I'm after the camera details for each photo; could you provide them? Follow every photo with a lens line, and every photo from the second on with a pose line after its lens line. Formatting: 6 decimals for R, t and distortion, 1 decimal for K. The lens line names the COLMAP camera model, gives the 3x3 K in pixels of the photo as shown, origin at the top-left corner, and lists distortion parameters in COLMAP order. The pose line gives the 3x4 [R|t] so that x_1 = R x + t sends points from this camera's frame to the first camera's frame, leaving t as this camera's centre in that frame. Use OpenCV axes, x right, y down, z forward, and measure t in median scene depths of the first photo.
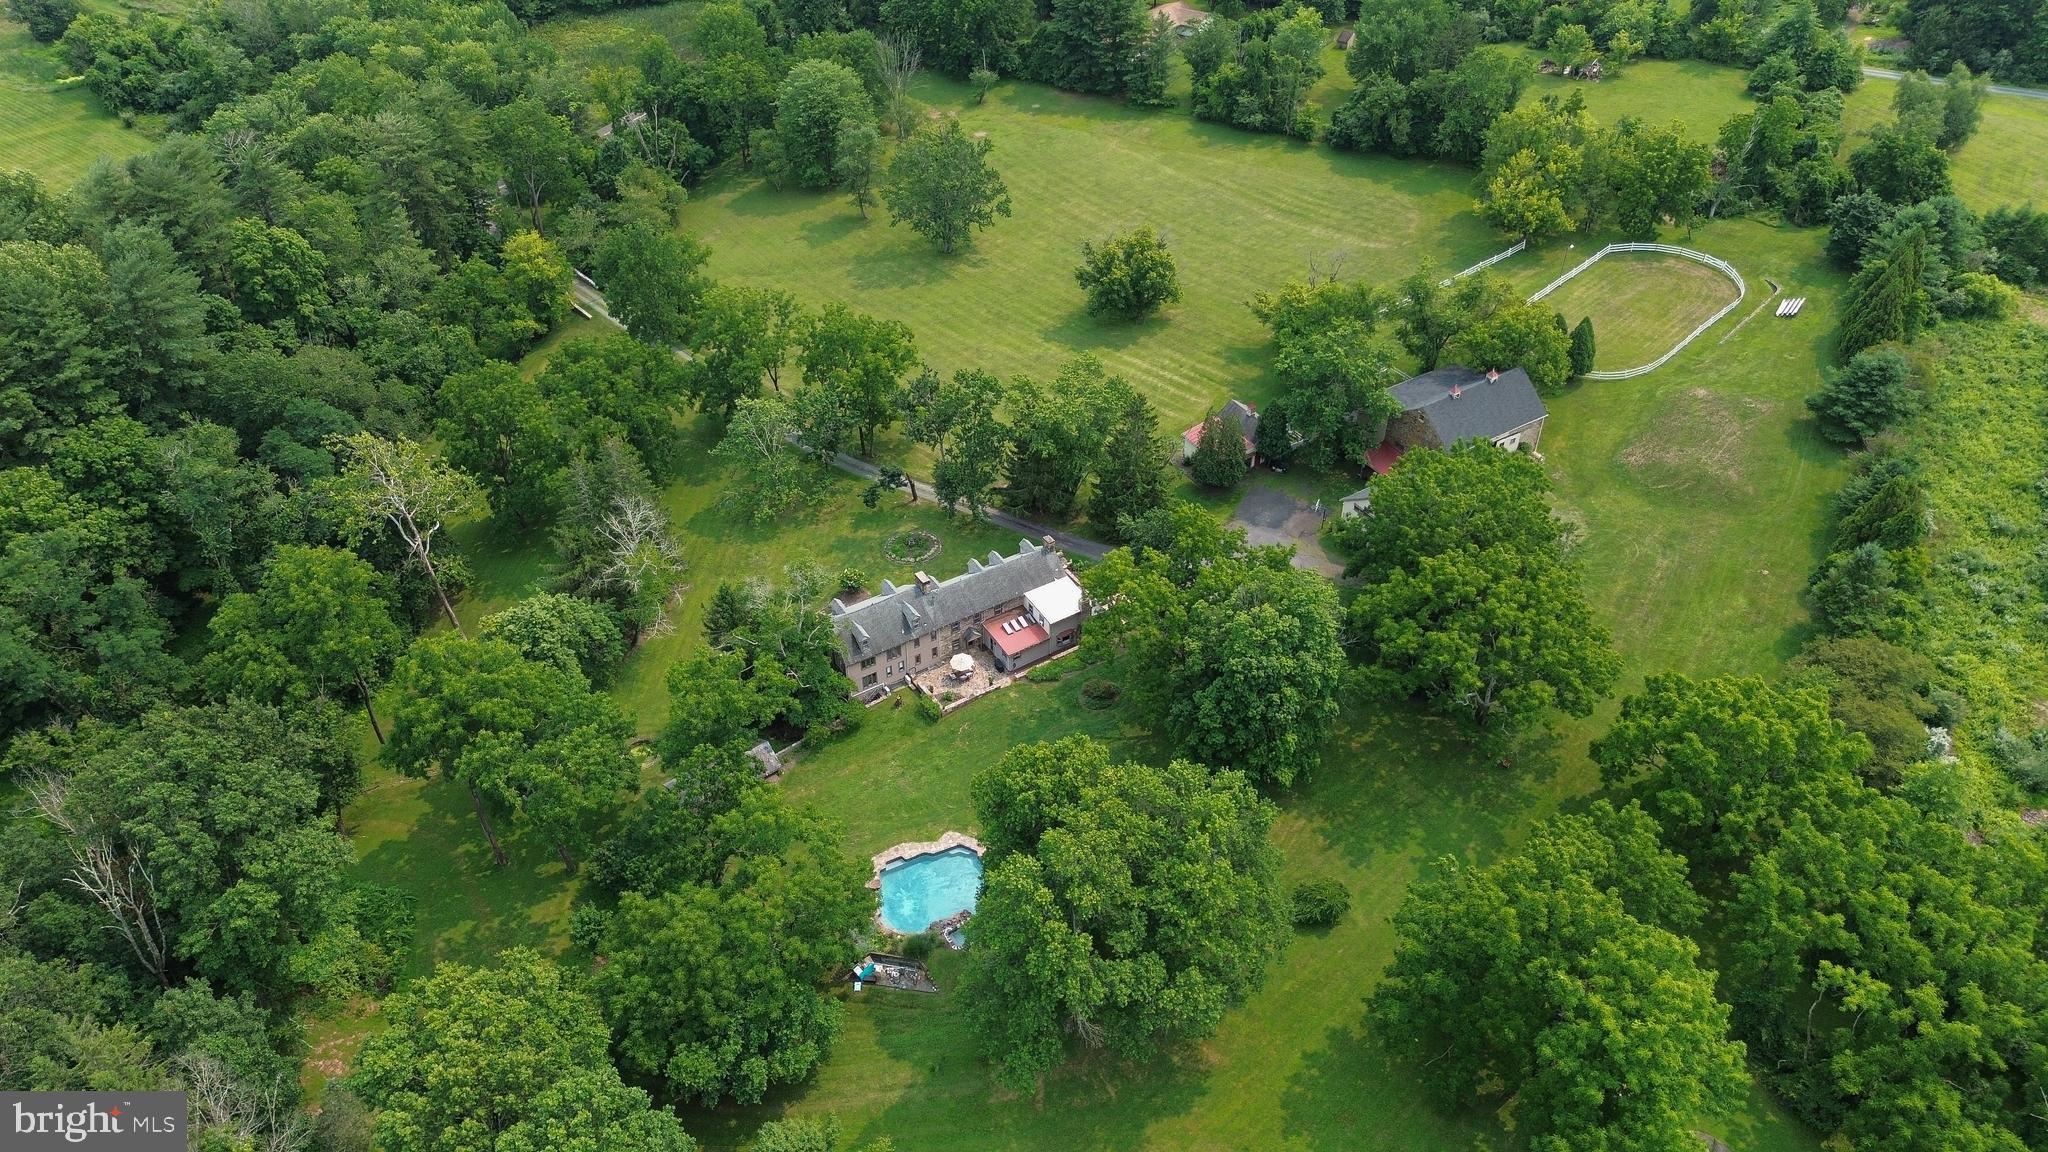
lens RADIAL K [[1452.5, 0, 1031.3], [0, 1452.5, 569.4], [0, 0, 1]] dist [0.082157, -0.082142]
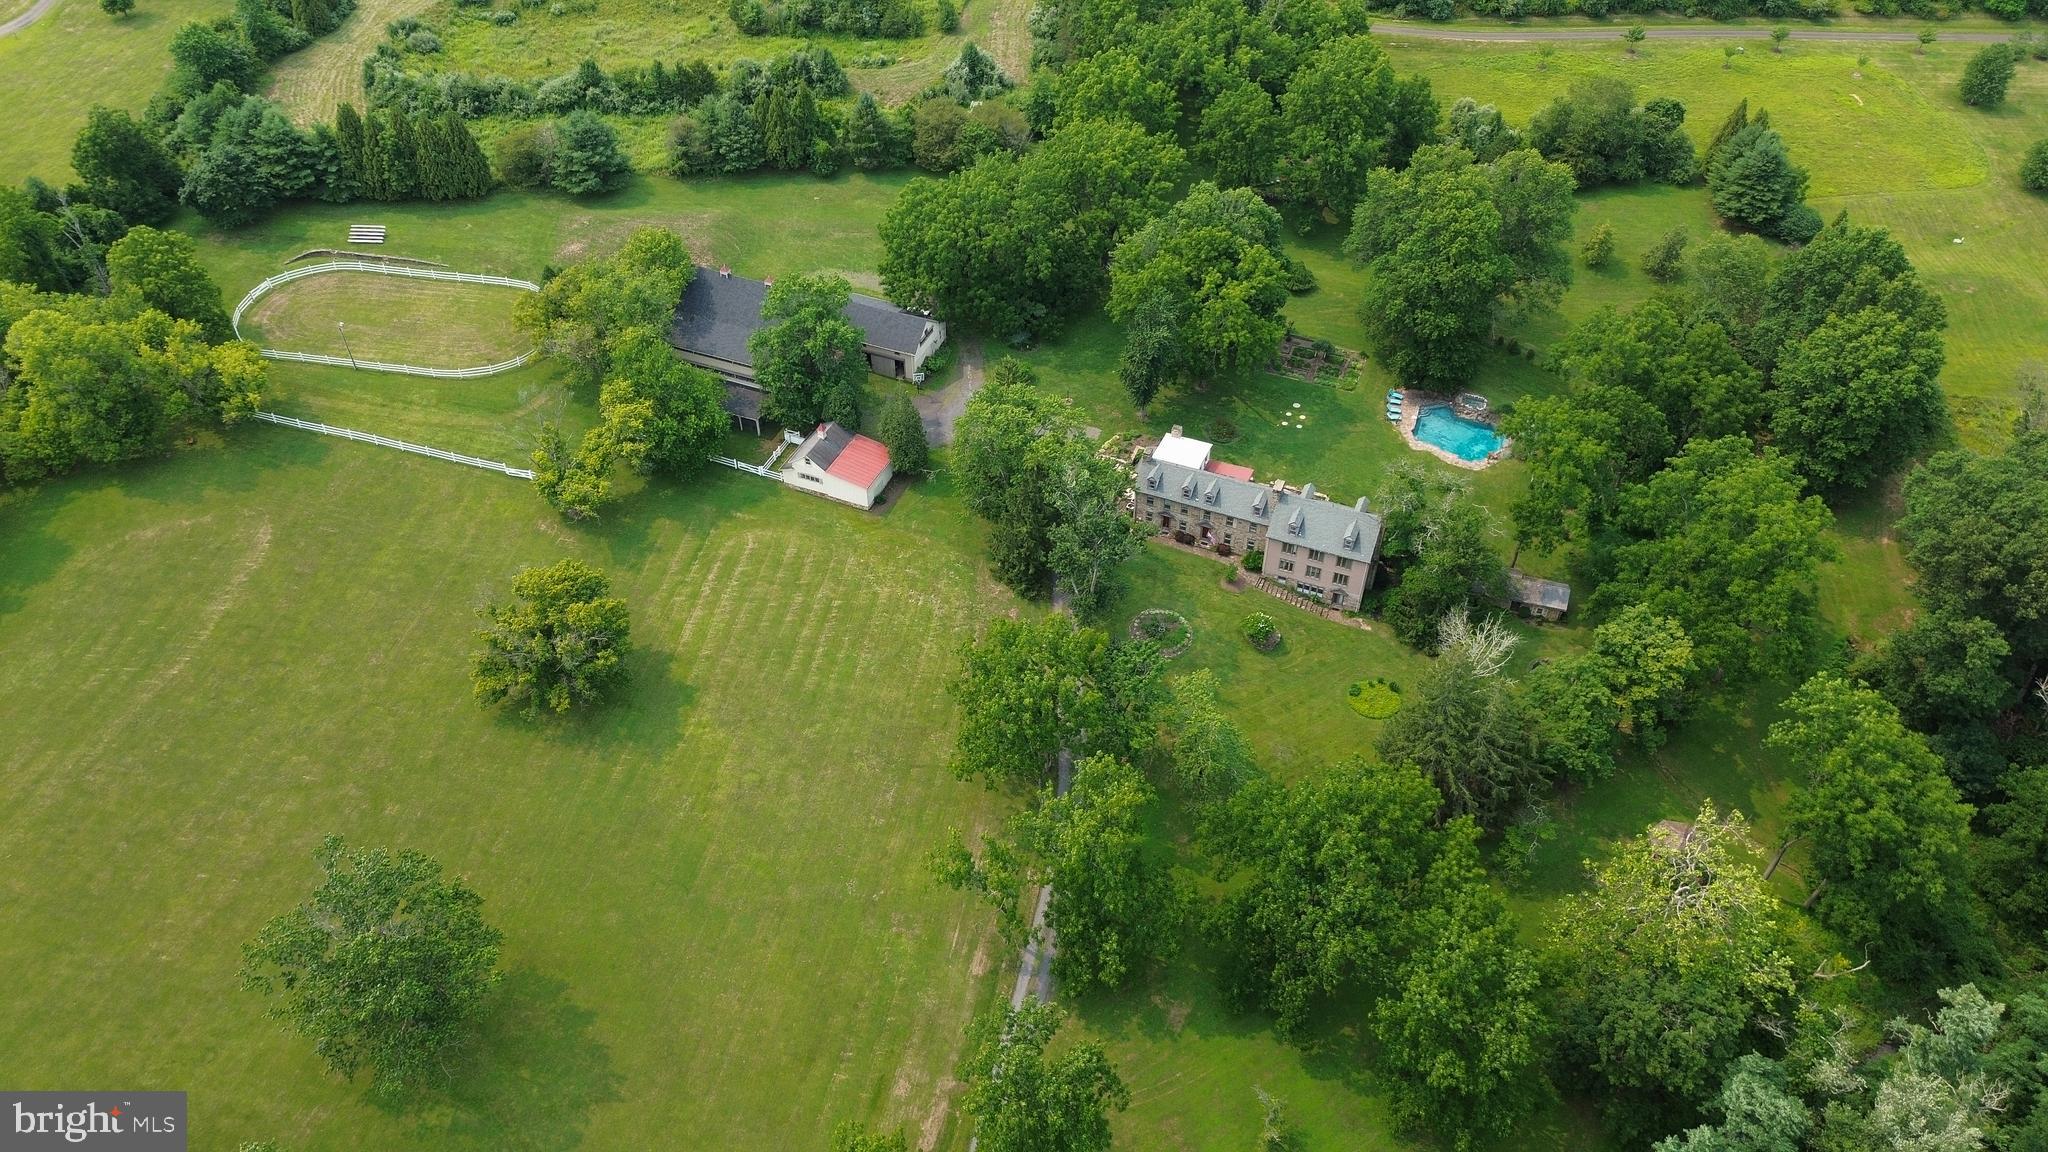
lens RADIAL K [[1452.5, 0, 1031.3], [0, 1452.5, 569.4], [0, 0, 1]] dist [0.082157, -0.082142]
pose [[-0.579261, -0.548498, 0.602998, -0.454358], [0.516547, 0.325261, 0.792076, -0.638609], [-0.630584, 0.770296, 0.094913, 0.770560]]
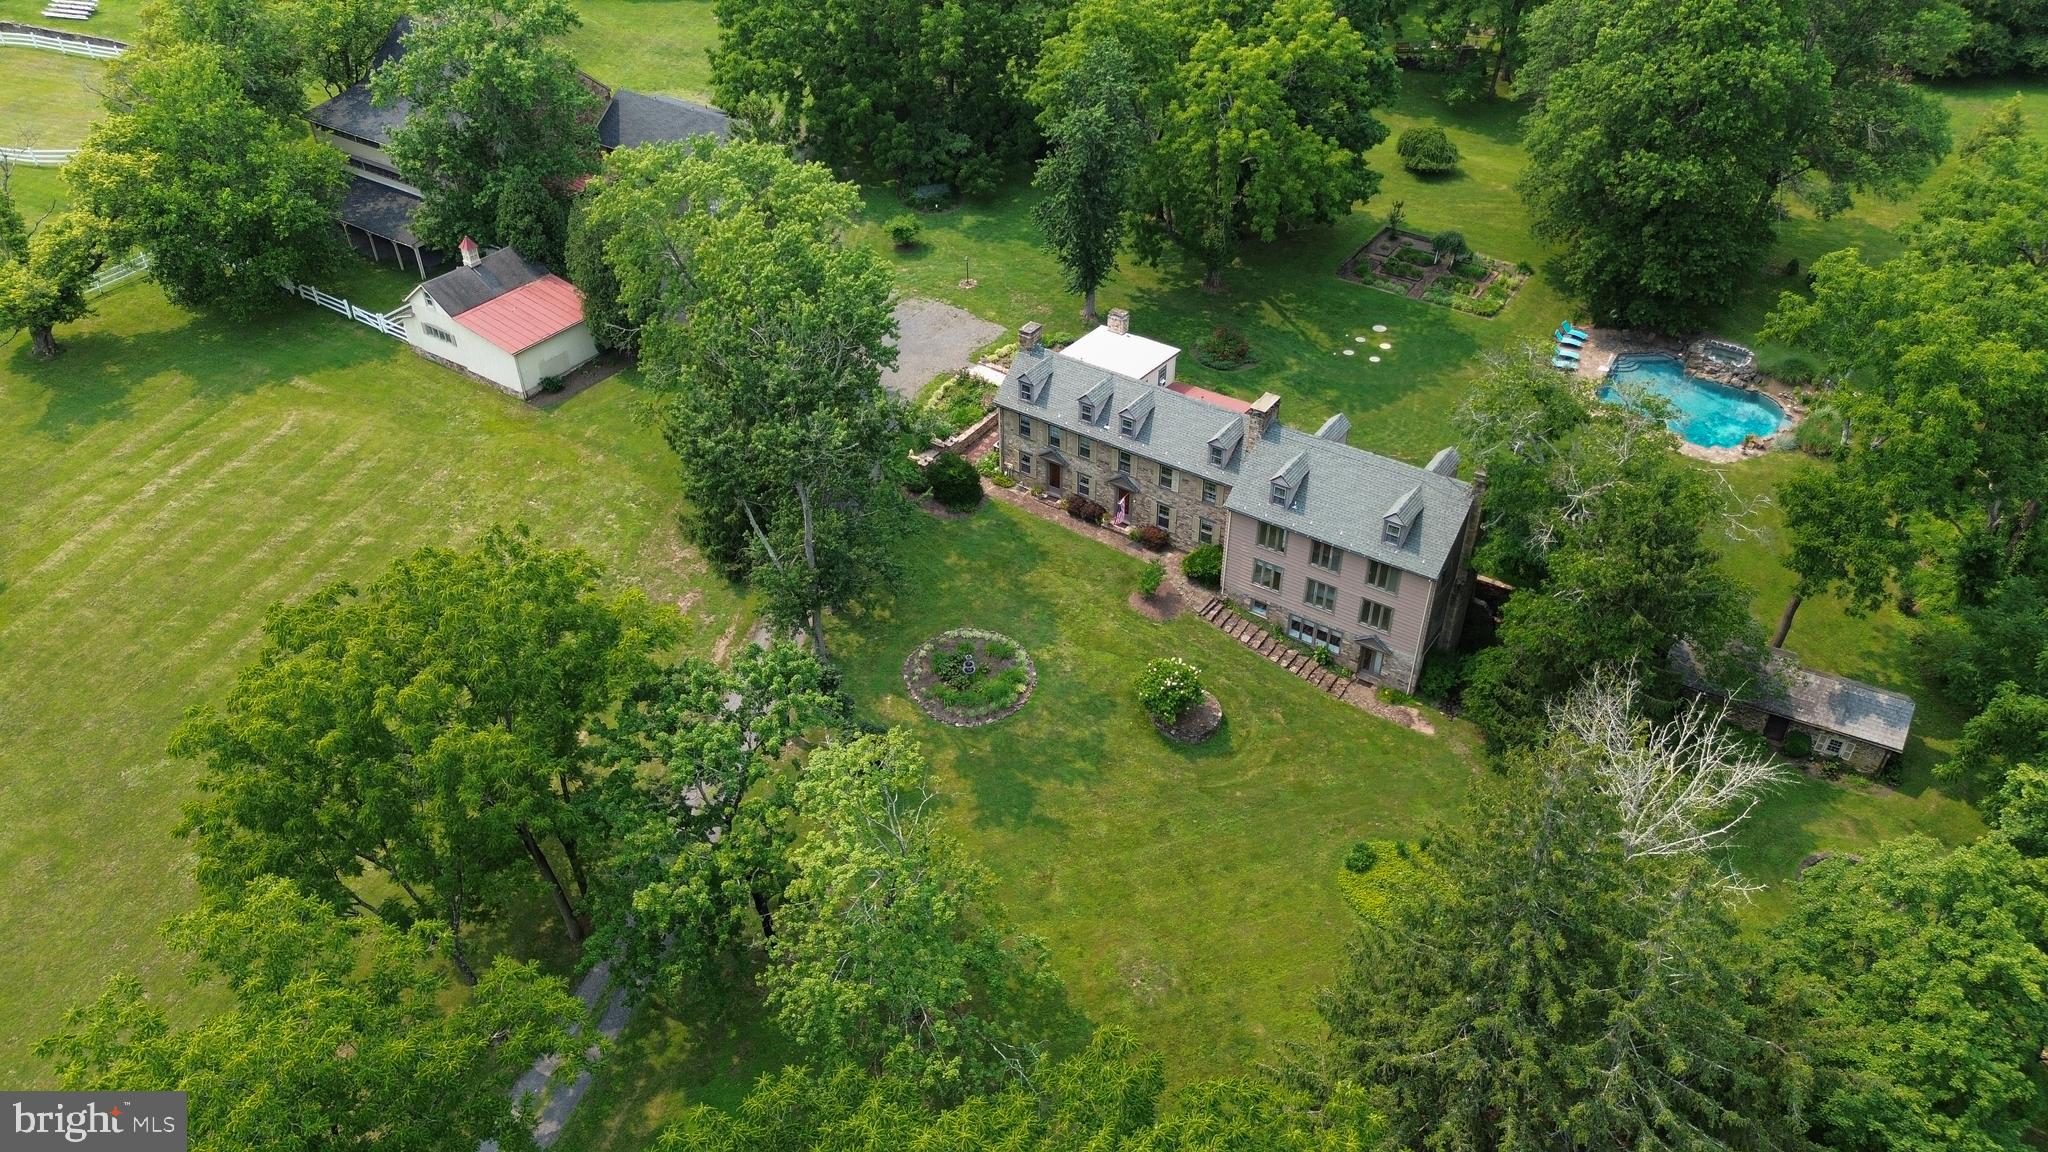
lens RADIAL K [[1452.5, 0, 1031.3], [0, 1452.5, 569.4], [0, 0, 1]] dist [0.082157, -0.082142]
pose [[-0.403247, -0.542823, 0.736705, -0.314074], [0.583631, 0.467511, 0.663934, -0.245243], [-0.704816, 0.697694, 0.128286, 0.751012]]
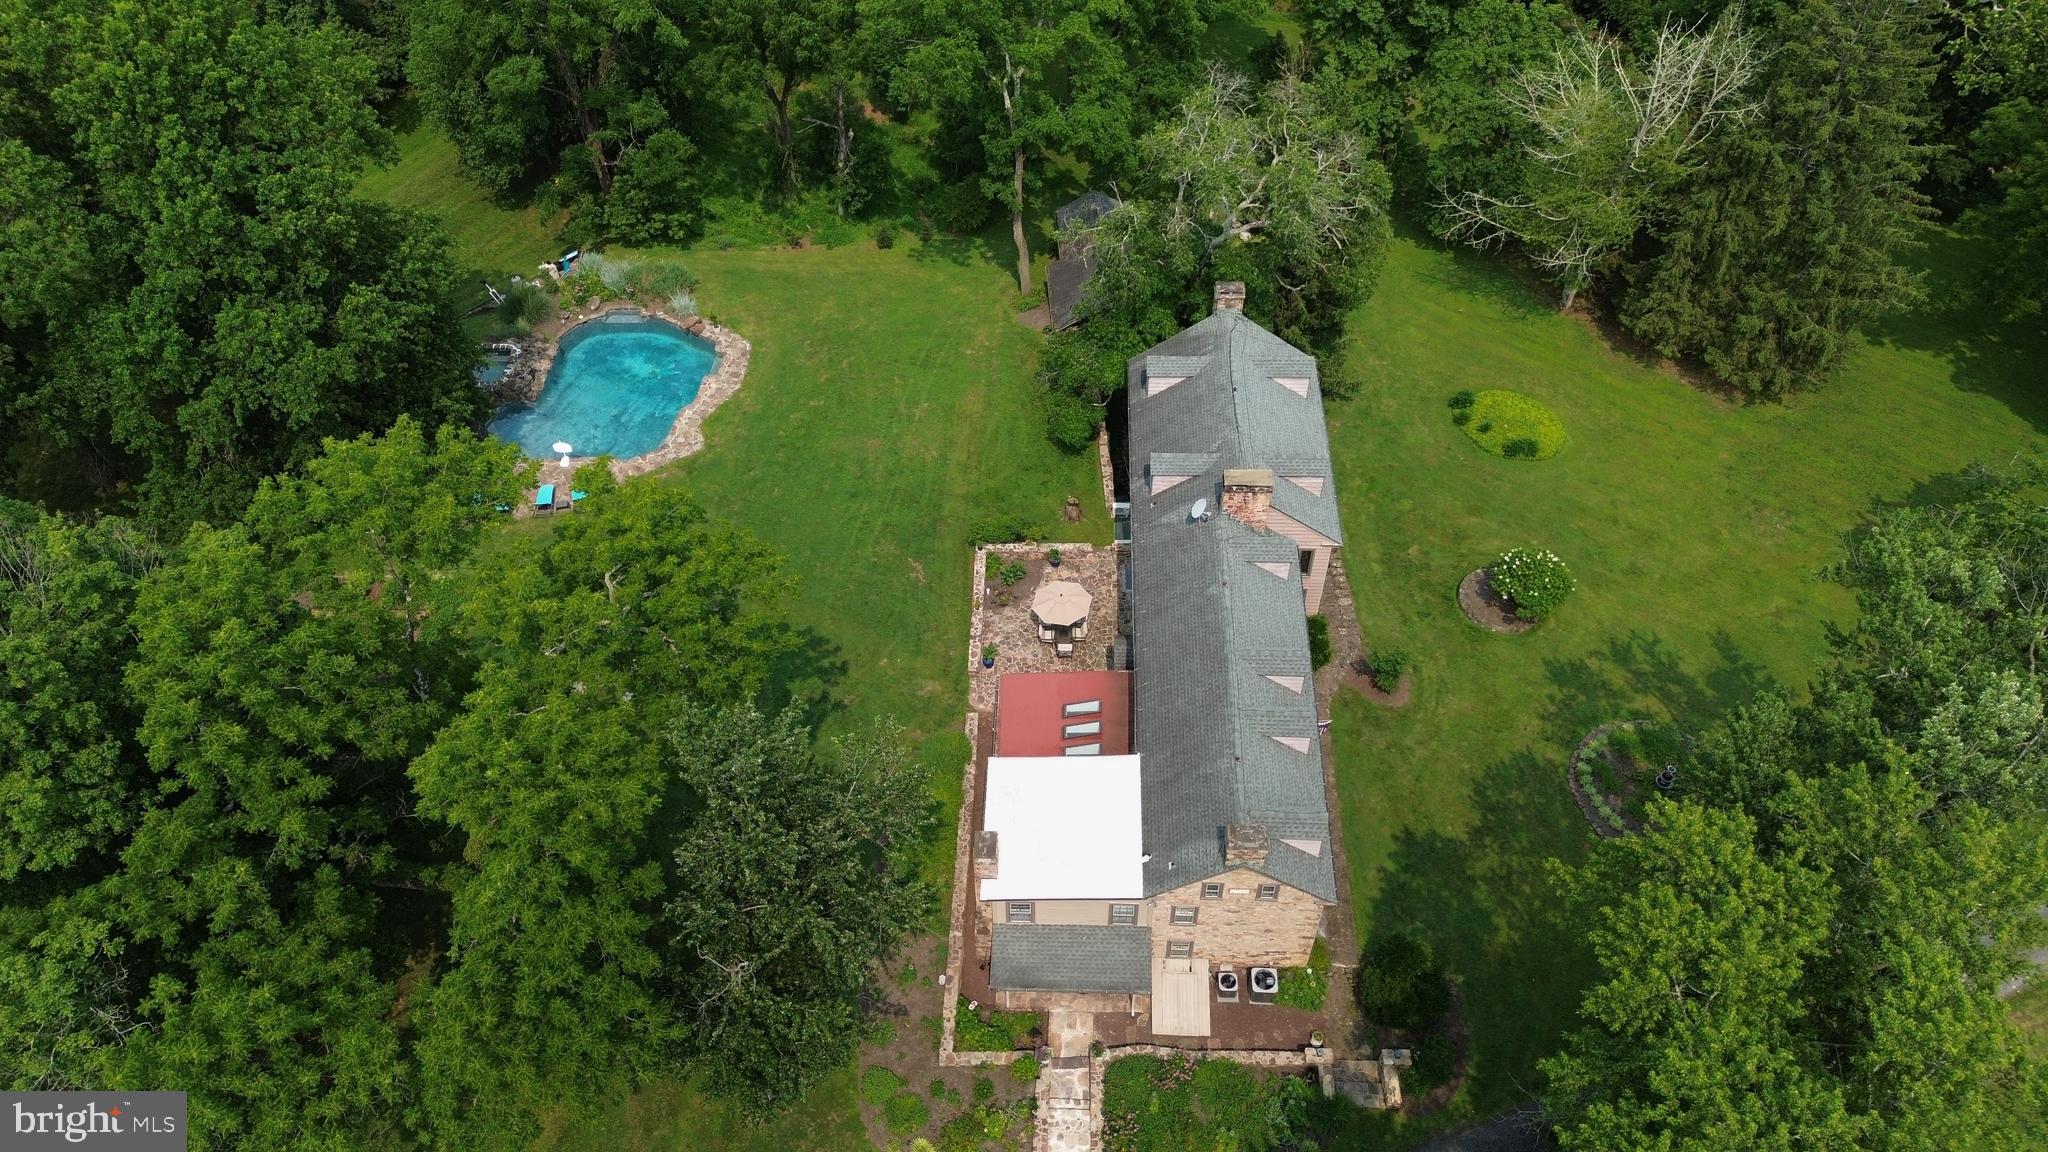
lens RADIAL K [[1452.5, 0, 1031.3], [0, 1452.5, 569.4], [0, 0, 1]] dist [0.082157, -0.082142]
pose [[-0.554631, 0.630672, -0.542805, 0.120264], [-0.523415, 0.242684, 0.816787, -0.186236], [0.646855, 0.737128, 0.195503, 0.662468]]
